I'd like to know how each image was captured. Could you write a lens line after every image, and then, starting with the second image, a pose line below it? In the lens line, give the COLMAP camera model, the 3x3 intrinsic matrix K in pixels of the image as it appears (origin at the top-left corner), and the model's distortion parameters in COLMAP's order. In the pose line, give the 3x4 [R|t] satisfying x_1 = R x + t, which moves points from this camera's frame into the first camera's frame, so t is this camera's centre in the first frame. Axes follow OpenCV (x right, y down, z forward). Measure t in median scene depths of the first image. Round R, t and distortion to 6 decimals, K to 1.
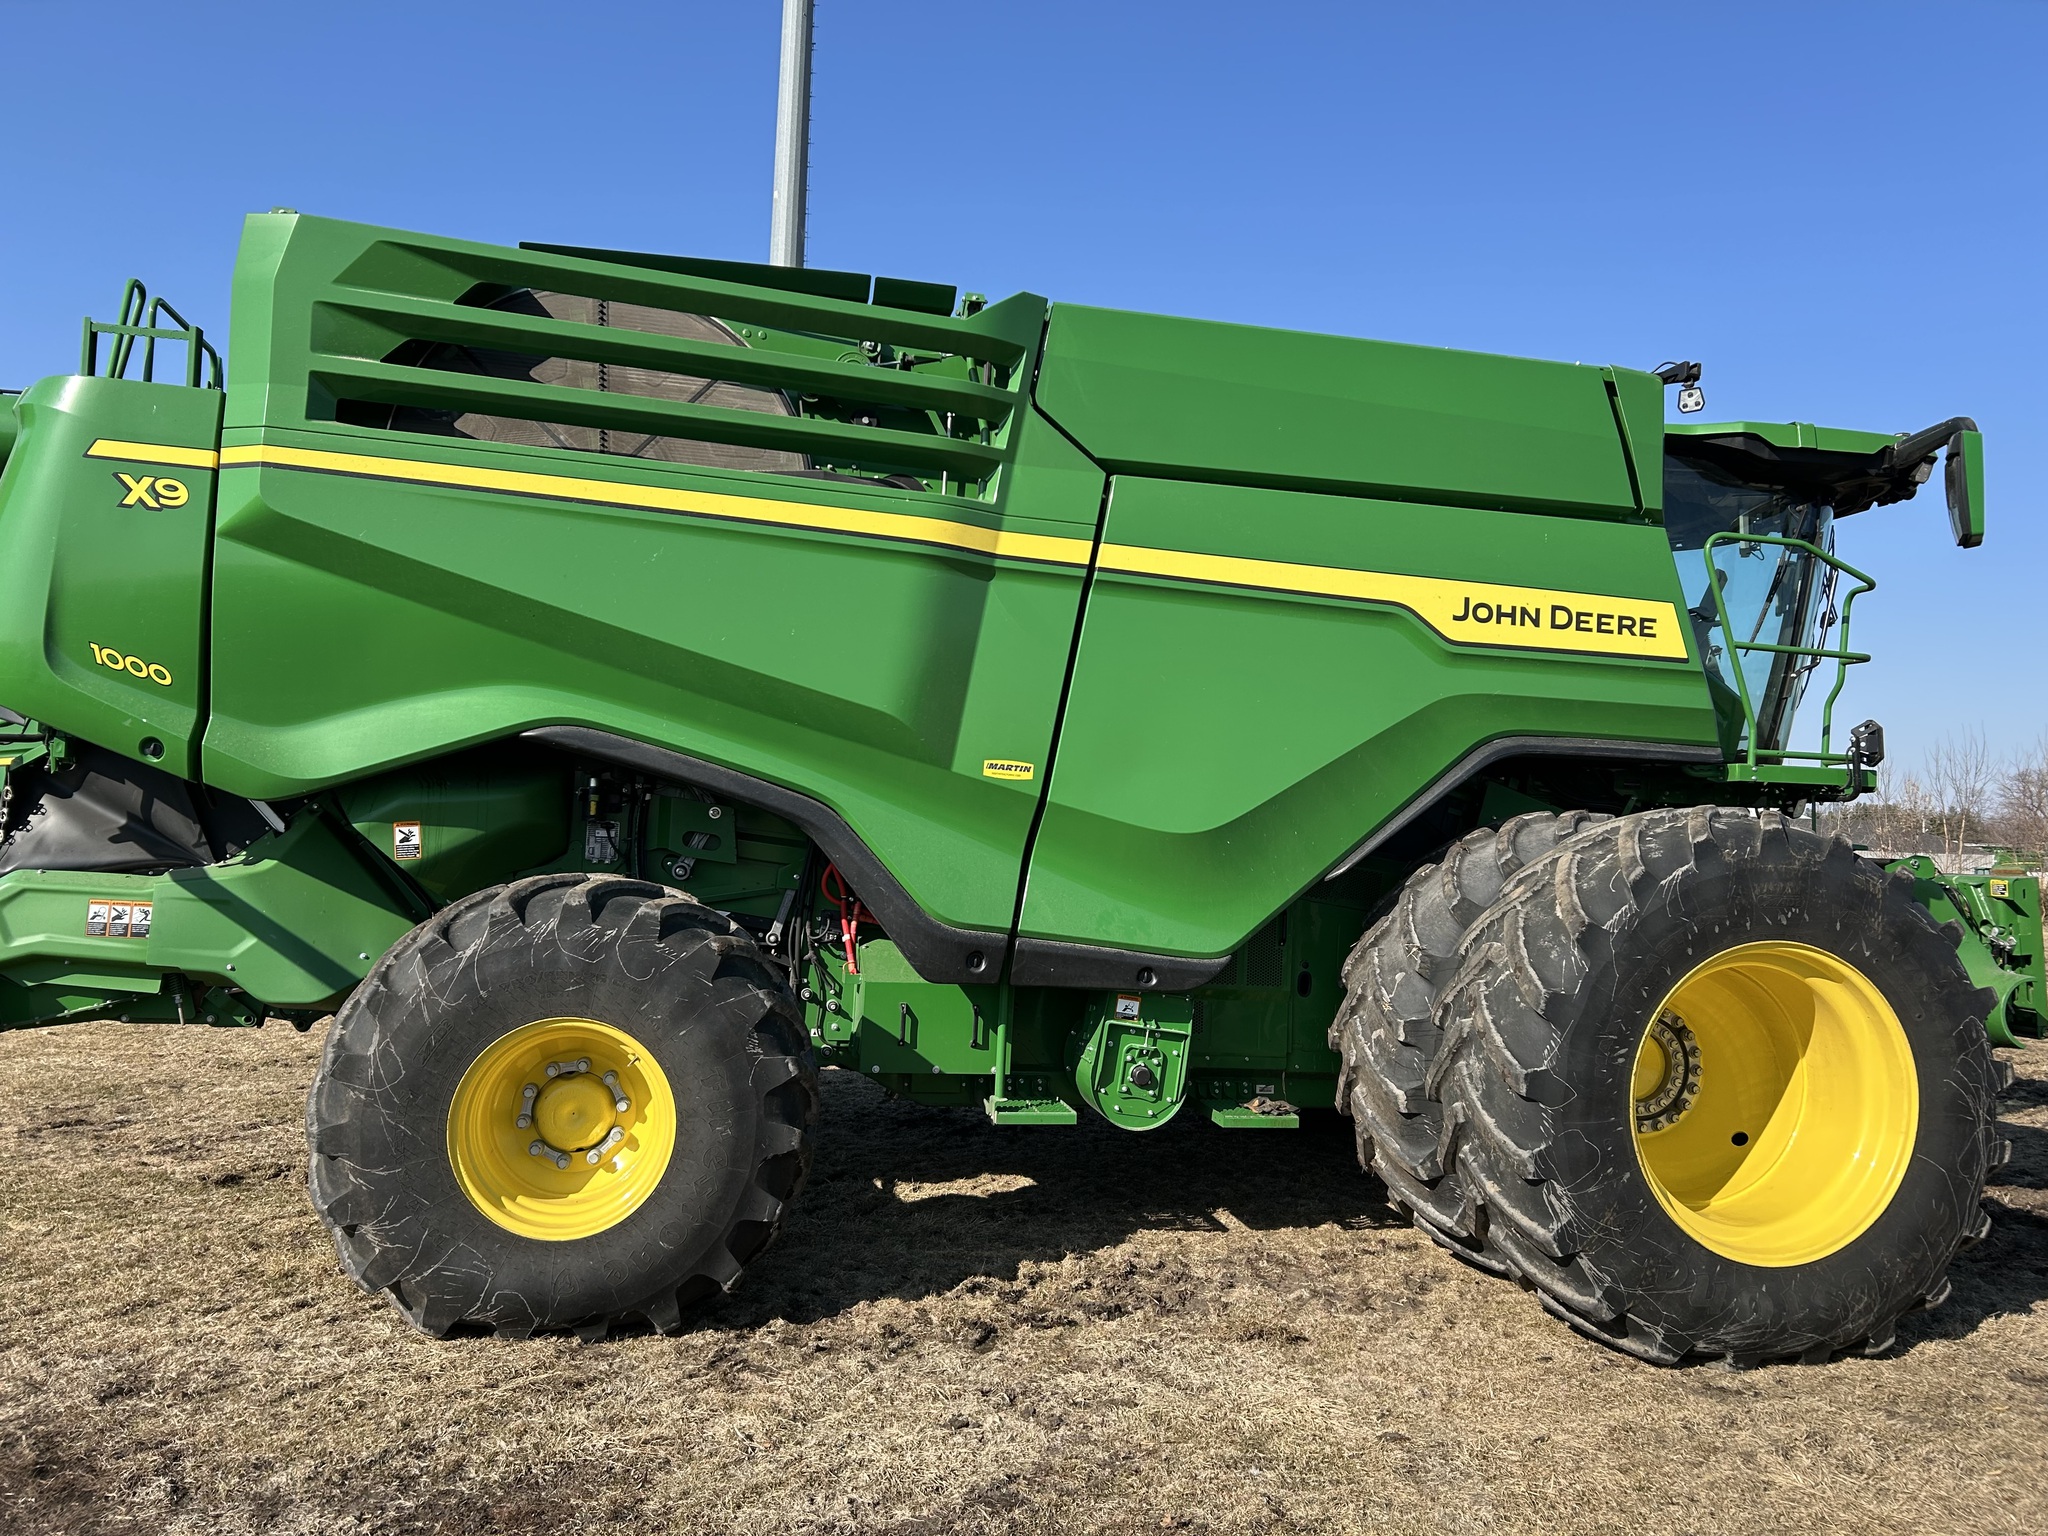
lens RADIAL K [[1545.4, 0, 1031.8], [0, 1545.4, 762.9], [0, 0, 1]] dist [0.065376, -0.067885]
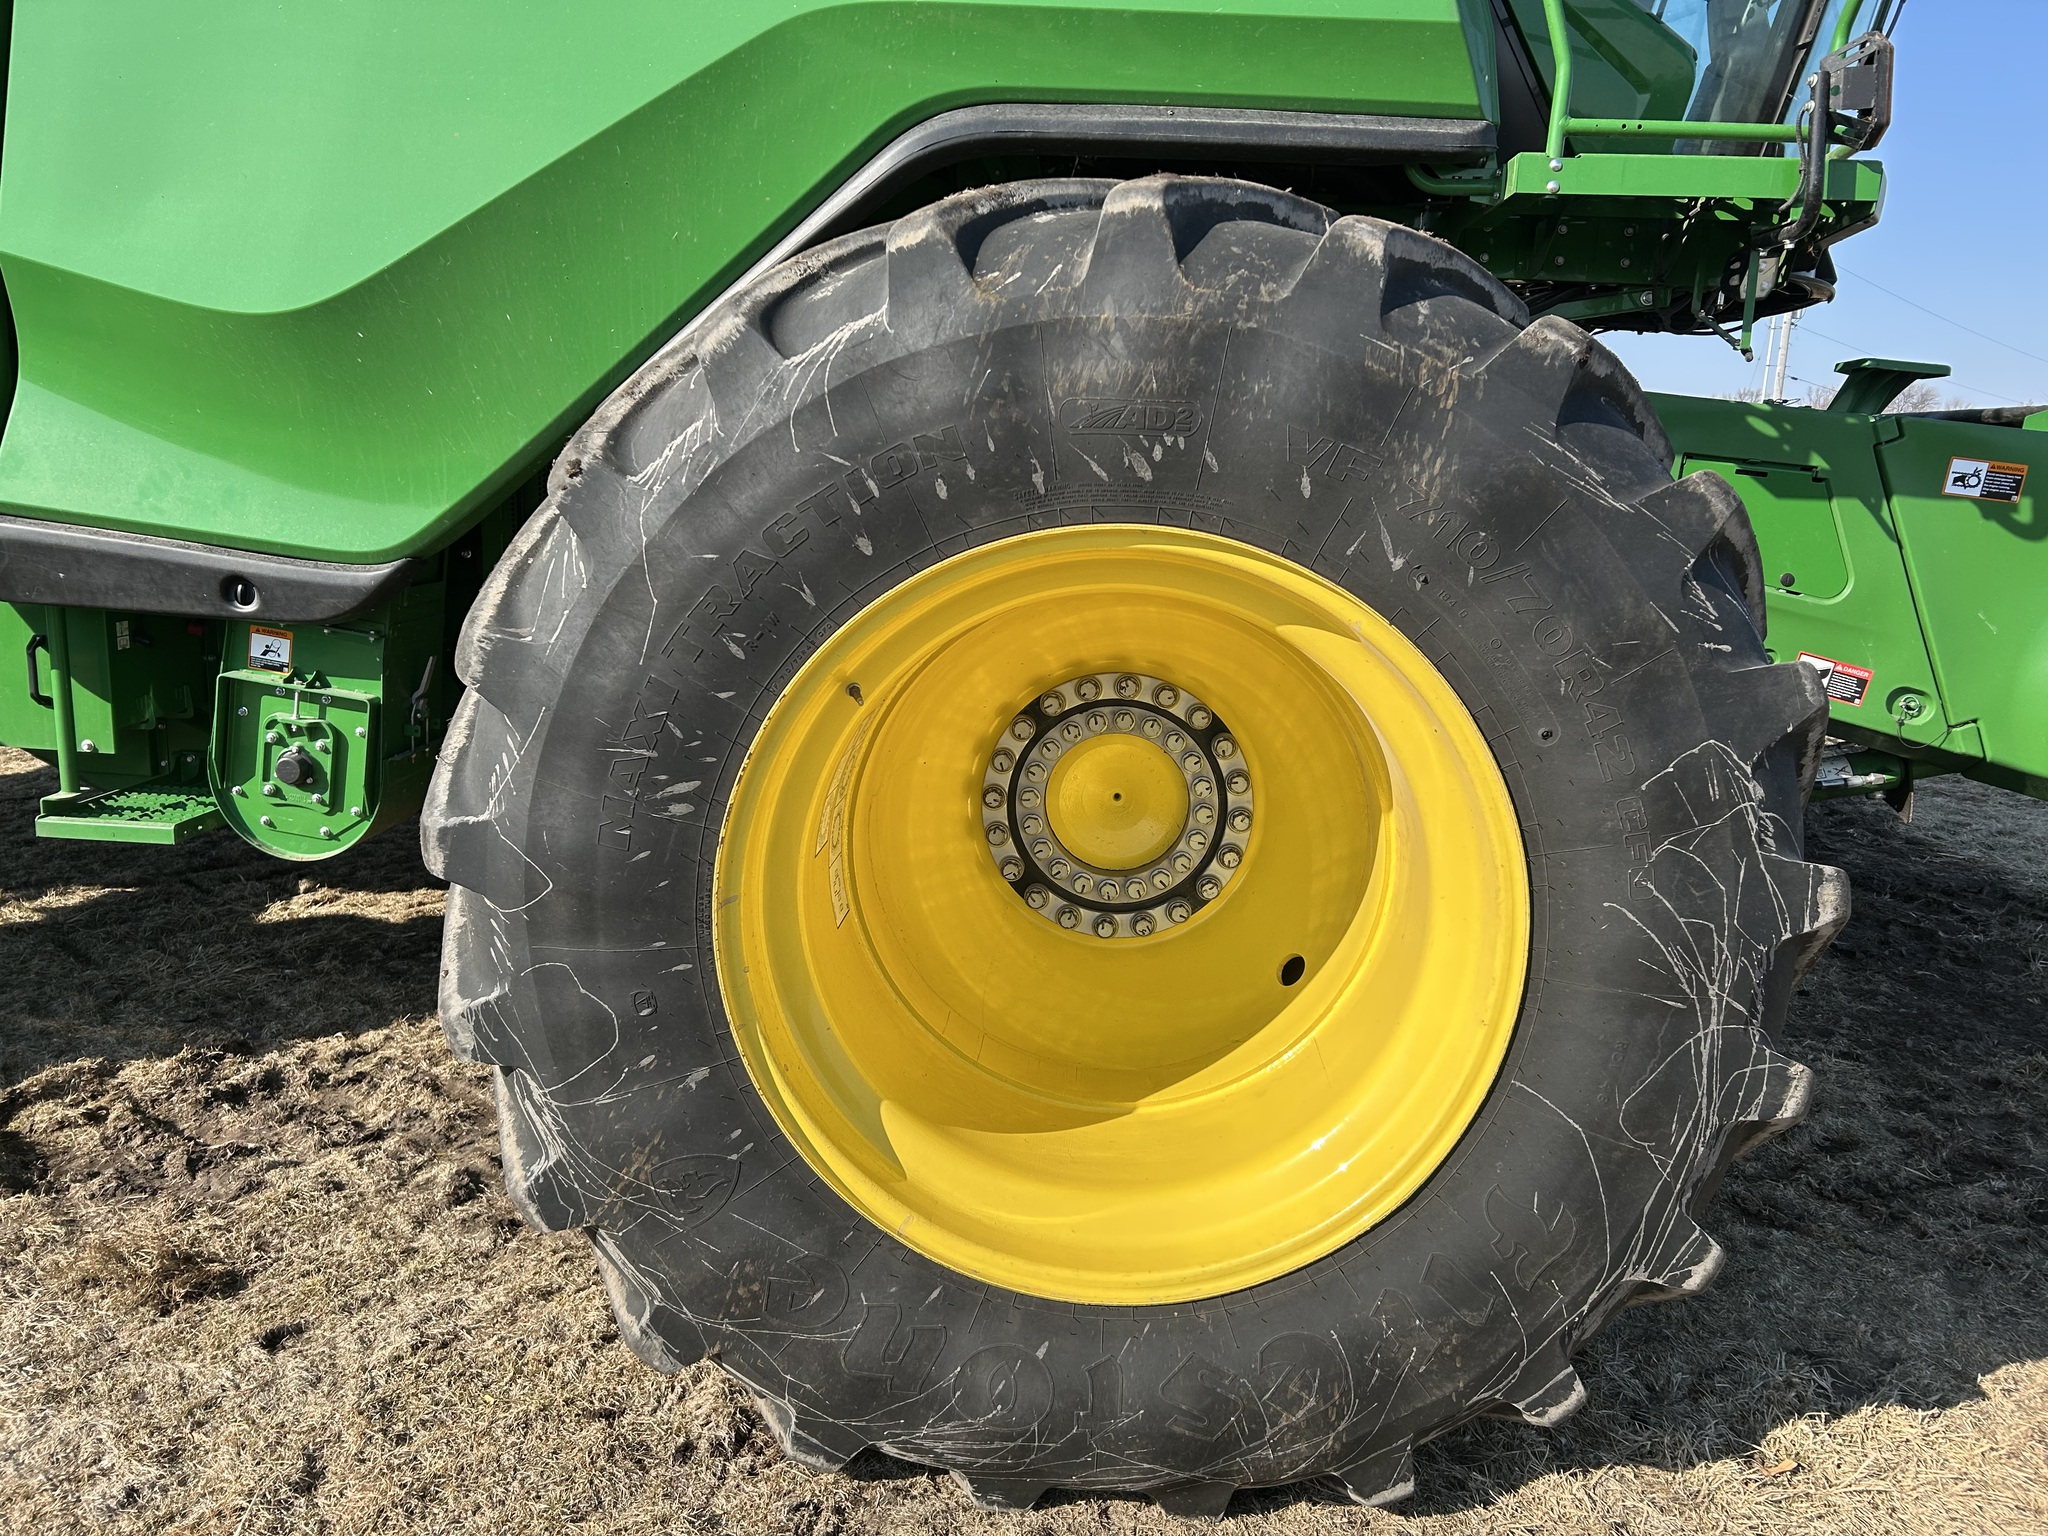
lens RADIAL K [[1535.9, 0, 1022.9], [0, 1535.9, 764.5], [0, 0, 1]] dist [0.069246, -0.087839]
pose [[0.962103, 0.055757, -0.266925, 0.522980], [0.006764, 0.973691, 0.227771, 0.080777], [0.272602, -0.220945, 0.936414, 0.596149]]
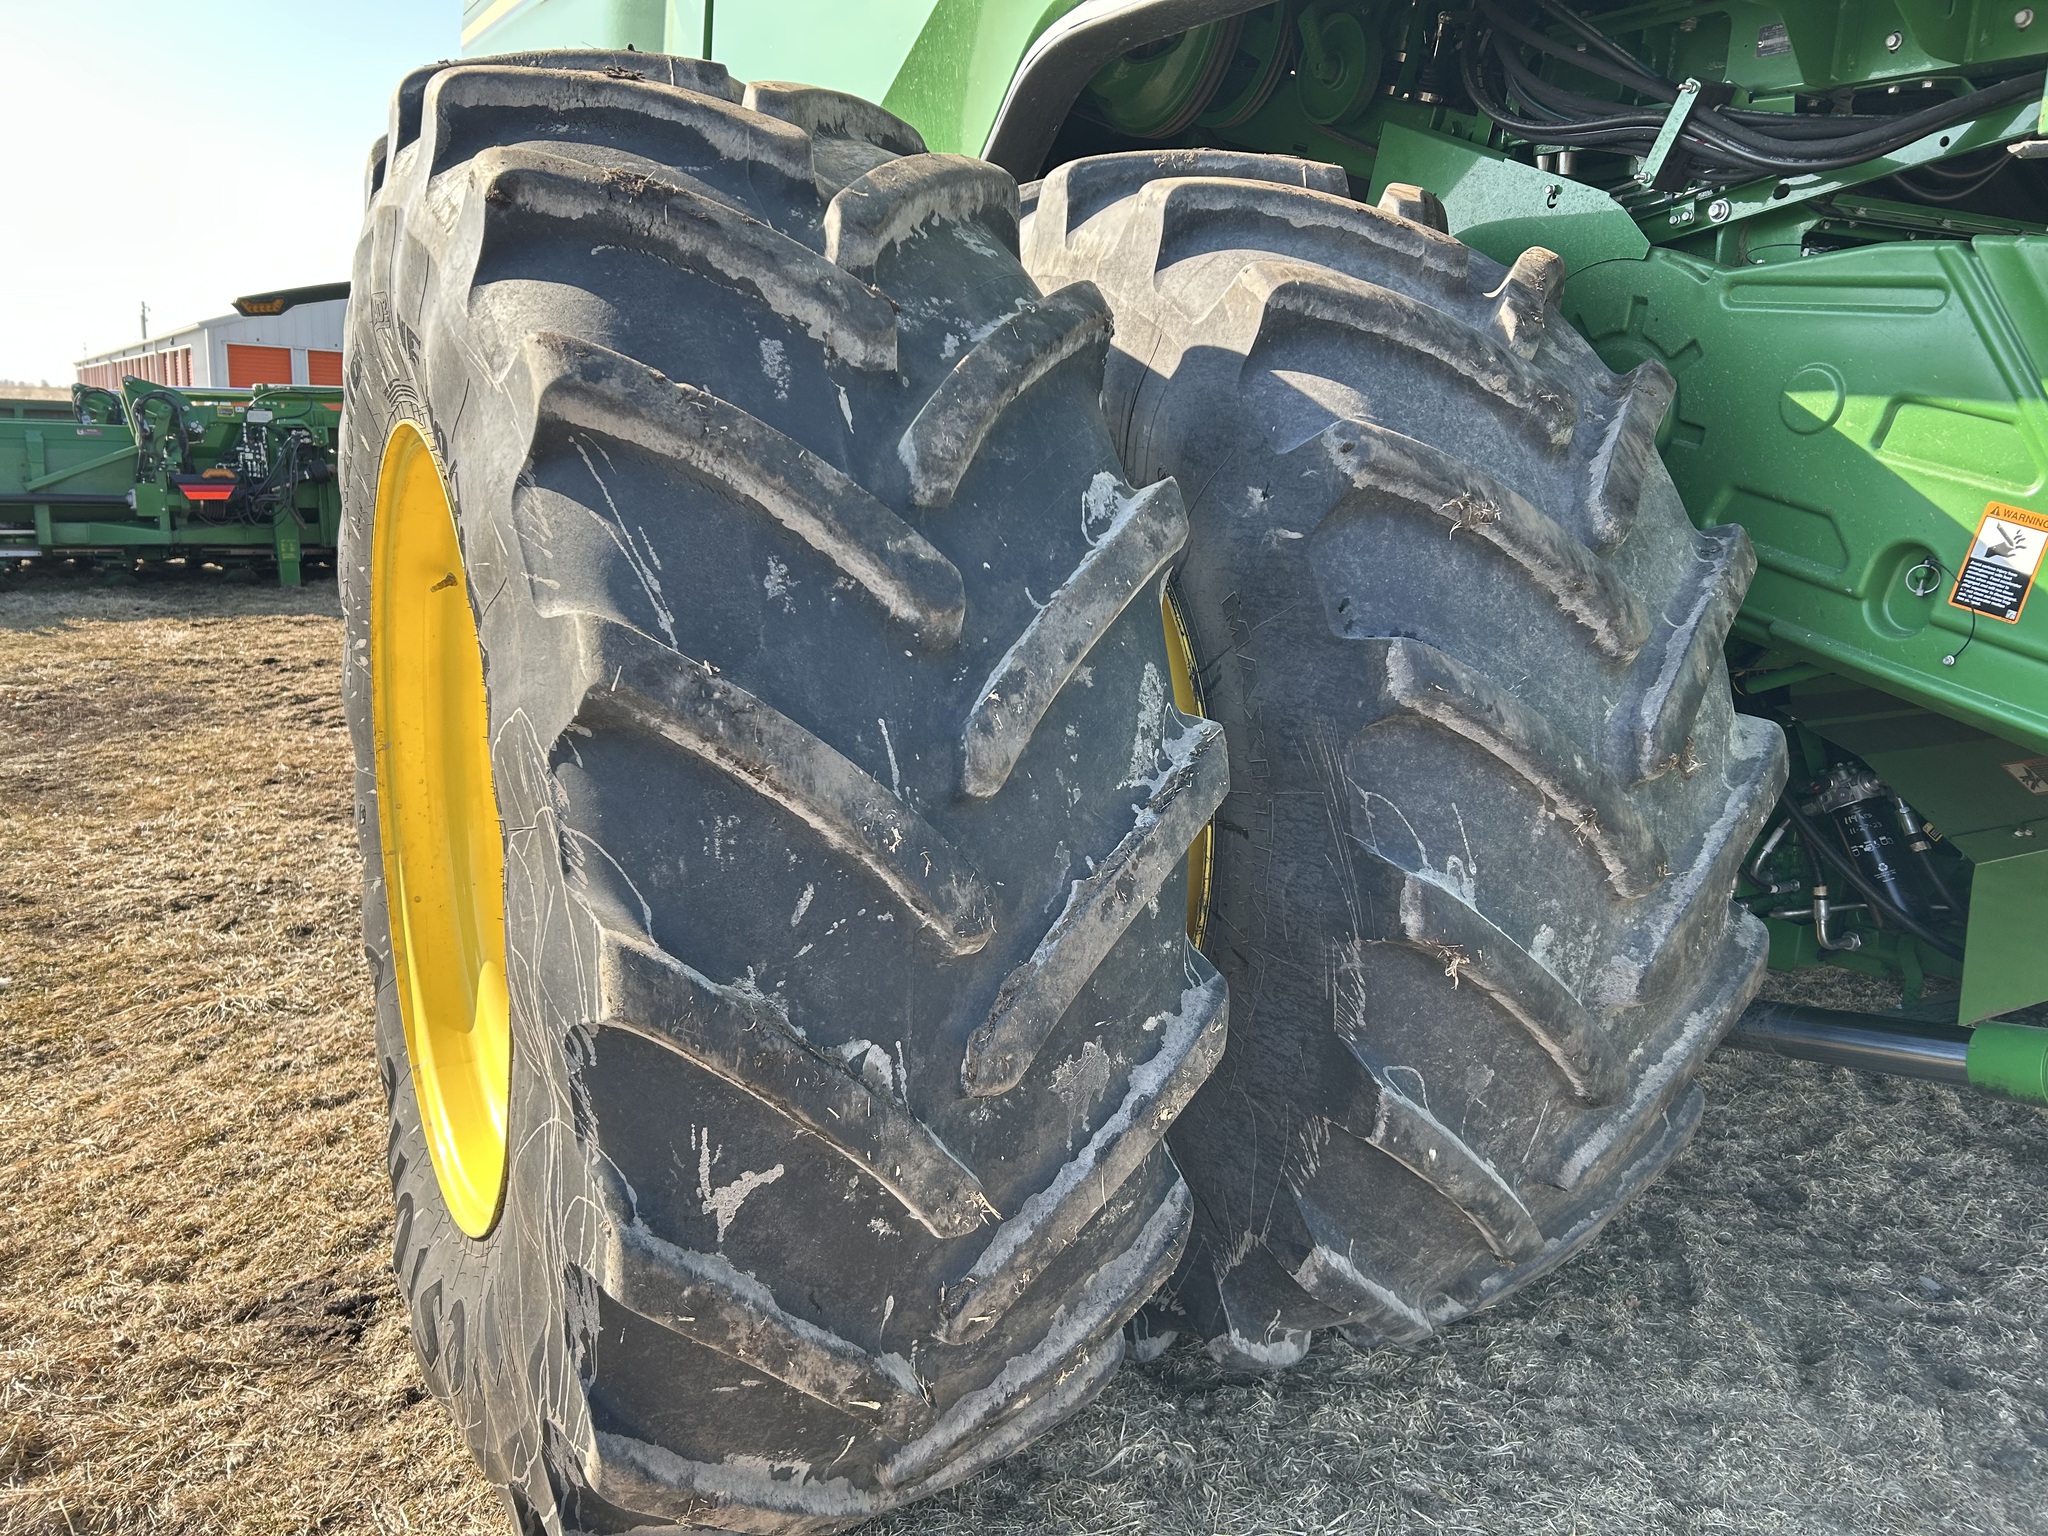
lens RADIAL K [[1535.9, 0, 1022.9], [0, 1535.9, 764.5], [0, 0, 1]] dist [0.069246, -0.087839]
pose [[0.295650, 0.186736, -0.936867, 0.836580], [0.013938, 0.979761, 0.199684, 0.115961], [0.955195, -0.072095, 0.287064, 0.969244]]
